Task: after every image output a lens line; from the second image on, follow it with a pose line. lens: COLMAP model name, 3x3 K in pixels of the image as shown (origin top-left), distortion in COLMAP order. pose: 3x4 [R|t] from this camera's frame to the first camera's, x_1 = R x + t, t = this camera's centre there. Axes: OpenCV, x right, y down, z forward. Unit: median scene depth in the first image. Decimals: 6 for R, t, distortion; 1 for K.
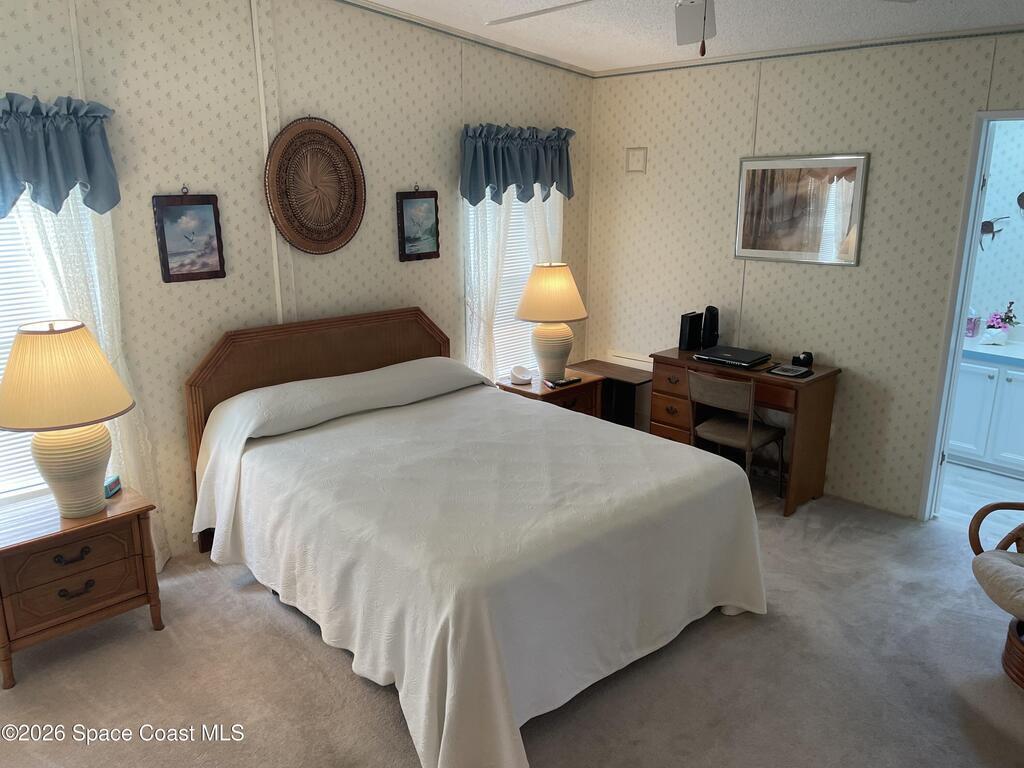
lens RADIAL K [[776.6, 0, 510.5], [0, 776.6, 383.4], [0, 0, 1]] dist [0.086261, -0.111791]
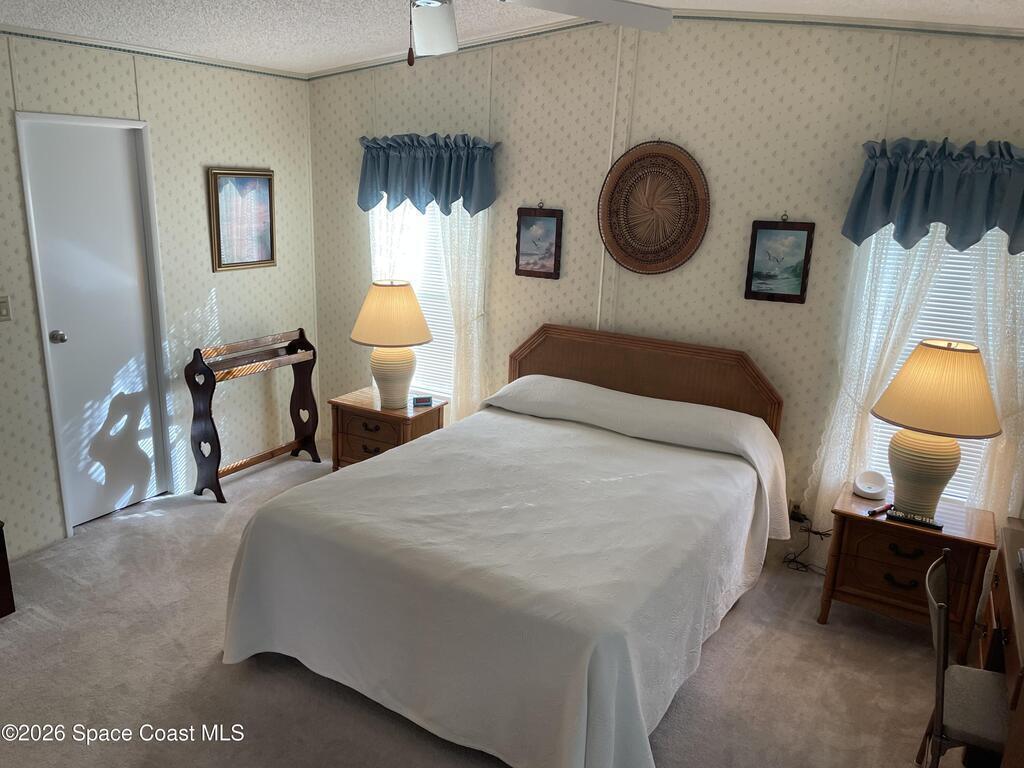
lens RADIAL K [[776.6, 0, 503.9], [0, 776.6, 392.3], [0, 0, 1]] dist [0.086261, -0.111791]
pose [[0.277360, 0.281556, -0.918585, 0.693528], [-0.276207, 0.939101, 0.204446, -0.178470], [0.920207, 0.197014, 0.338237, 0.515898]]
